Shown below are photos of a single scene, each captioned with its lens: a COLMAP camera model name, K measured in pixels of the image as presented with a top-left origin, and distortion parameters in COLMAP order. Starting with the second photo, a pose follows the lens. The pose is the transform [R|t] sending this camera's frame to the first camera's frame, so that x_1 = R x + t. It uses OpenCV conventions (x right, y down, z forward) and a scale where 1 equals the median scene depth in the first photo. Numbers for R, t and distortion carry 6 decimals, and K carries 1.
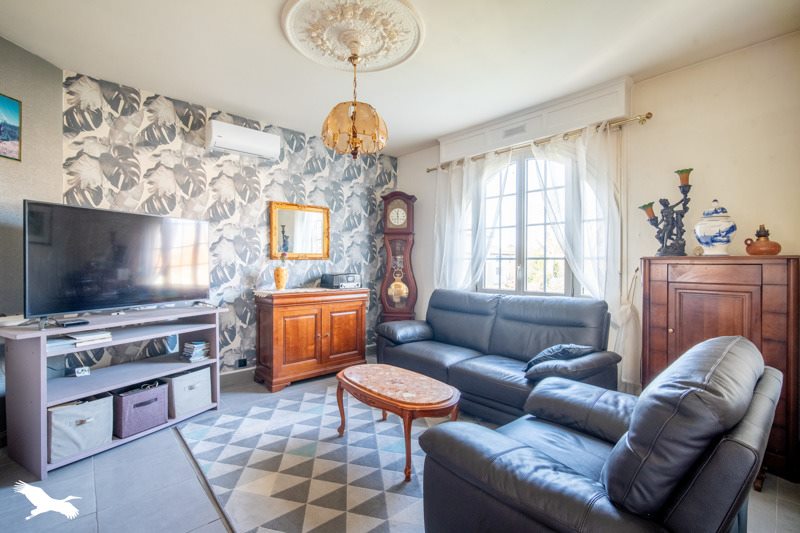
lens RADIAL K [[367.2, 0, 399.4], [0, 367.2, 261.7], [0, 0, 1]] dist [0.000399, 0.000074]
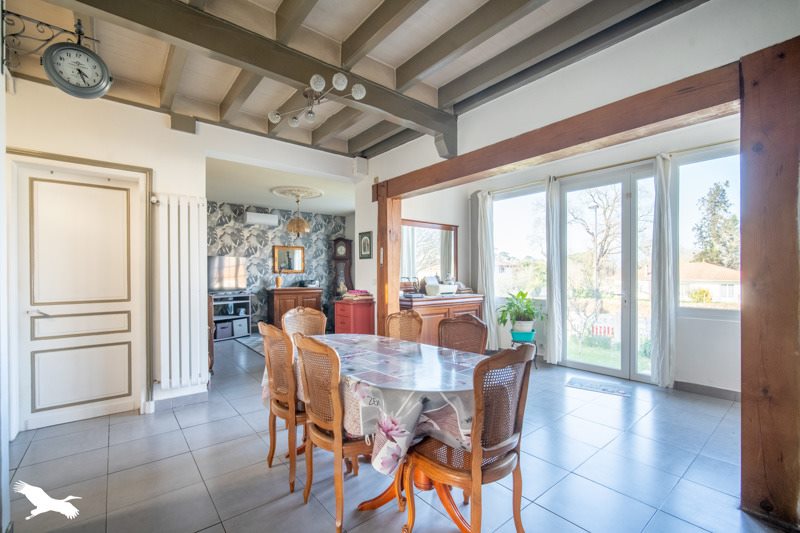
lens RADIAL K [[348.4, 0, 398.8], [0, 348.4, 273.9], [0, 0, 1]] dist [-0.001537, -0.000175]
pose [[0.998858, -0.006677, -0.047308, 0.471066], [0.006721, 0.999977, 0.000774, 0.000343], [0.047302, -0.001091, 0.998880, -0.988655]]
